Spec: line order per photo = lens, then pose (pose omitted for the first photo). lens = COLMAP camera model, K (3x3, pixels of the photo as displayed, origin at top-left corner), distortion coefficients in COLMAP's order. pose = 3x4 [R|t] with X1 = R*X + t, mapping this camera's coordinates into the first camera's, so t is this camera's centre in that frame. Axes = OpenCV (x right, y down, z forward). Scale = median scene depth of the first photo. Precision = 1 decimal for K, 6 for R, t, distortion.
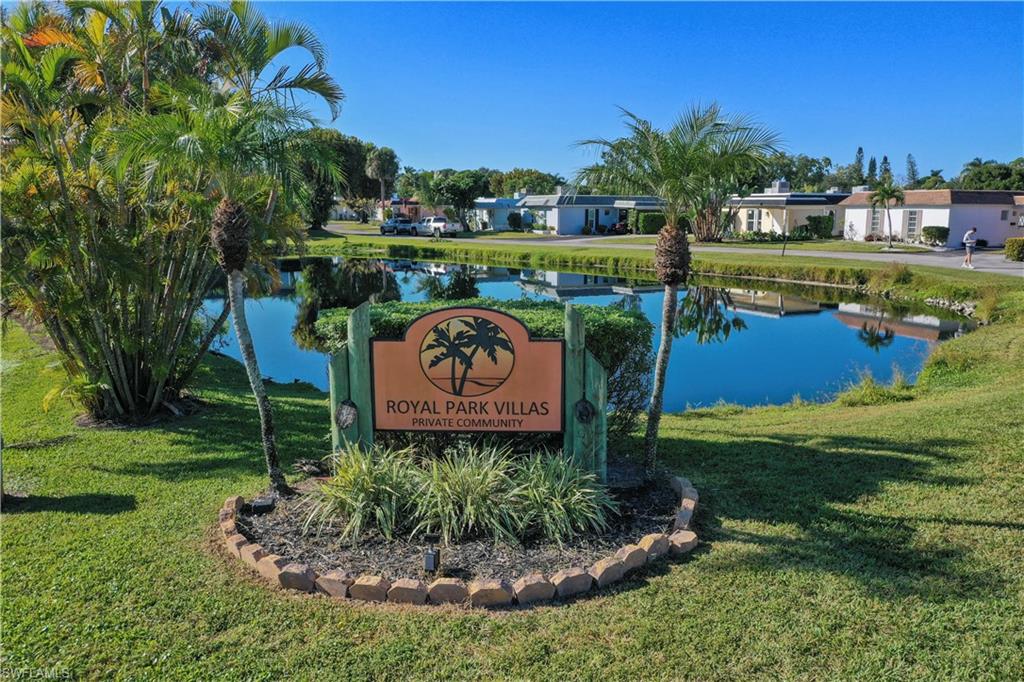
lens RADIAL K [[829.5, 0, 512.0], [0, 829.5, 341.0], [0, 0, 1]] dist [-0.003067, -0.001711]
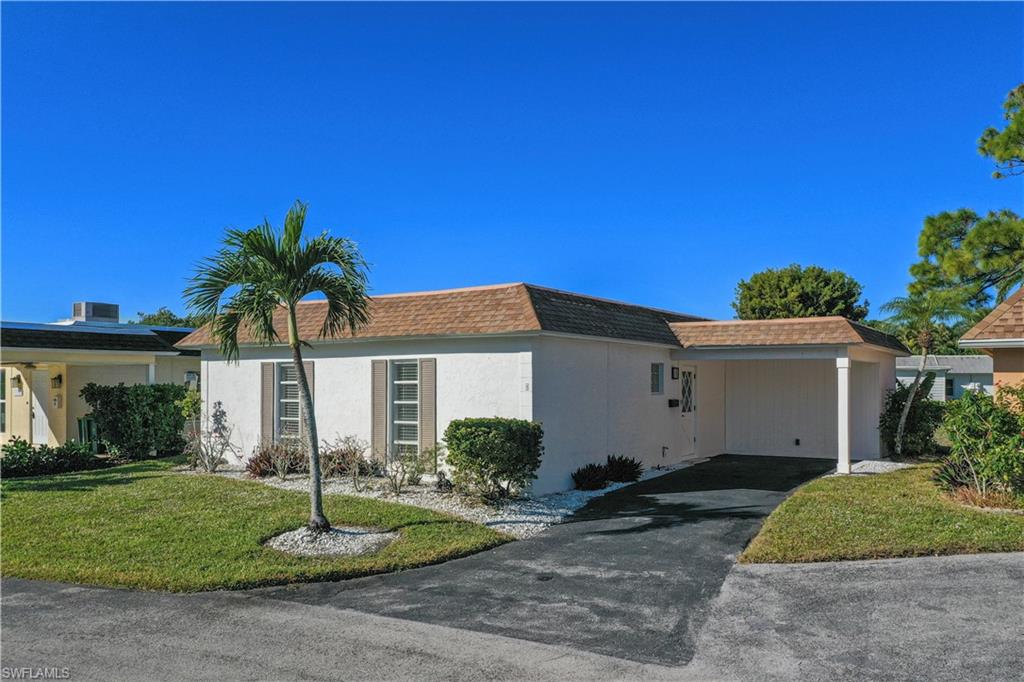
lens RADIAL K [[829.5, 0, 512.0], [0, 829.5, 341.0], [0, 0, 1]] dist [-0.003067, -0.001711]
pose [[0.838874, 0.024071, 0.543793, 0.365054], [0.090186, 0.979068, -0.182463, -0.110845], [-0.536802, 0.202106, 0.819144, 0.756423]]
